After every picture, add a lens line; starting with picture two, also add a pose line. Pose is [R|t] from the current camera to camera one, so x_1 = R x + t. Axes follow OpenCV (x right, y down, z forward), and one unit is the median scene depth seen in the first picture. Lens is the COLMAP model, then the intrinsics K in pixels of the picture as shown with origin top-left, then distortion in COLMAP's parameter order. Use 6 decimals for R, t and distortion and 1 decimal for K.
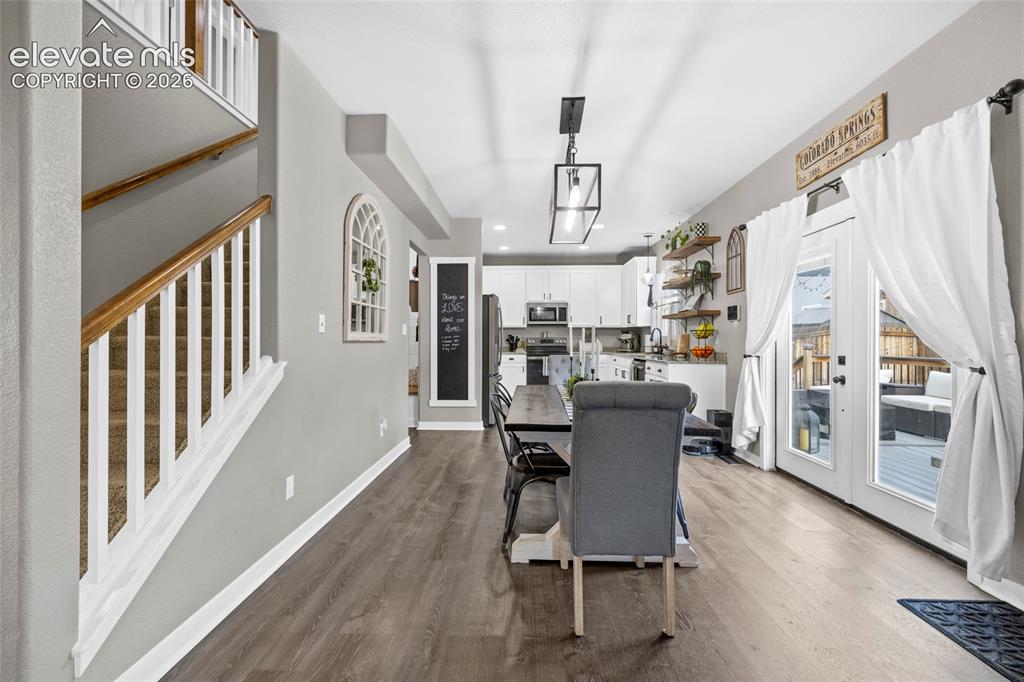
lens RADIAL K [[436.6, 0, 506.3], [0, 436.6, 333.3], [0, 0, 1]] dist [-0.000077, -0.000012]
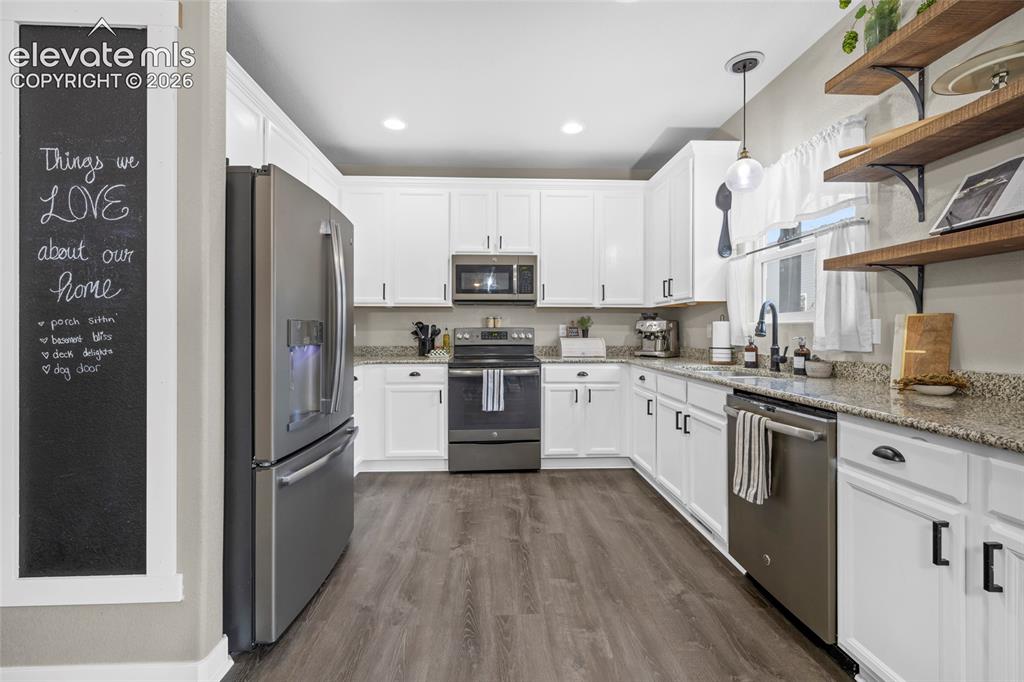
lens RADIAL K [[436.6, 0, 506.3], [0, 436.6, 333.3], [0, 0, 1]] dist [-0.000077, -0.000012]
pose [[0.996710, -0.000323, 0.081053, 0.070363], [-0.001092, 0.999848, 0.017407, 0.007597], [-0.081046, -0.017438, 0.996558, 0.535303]]
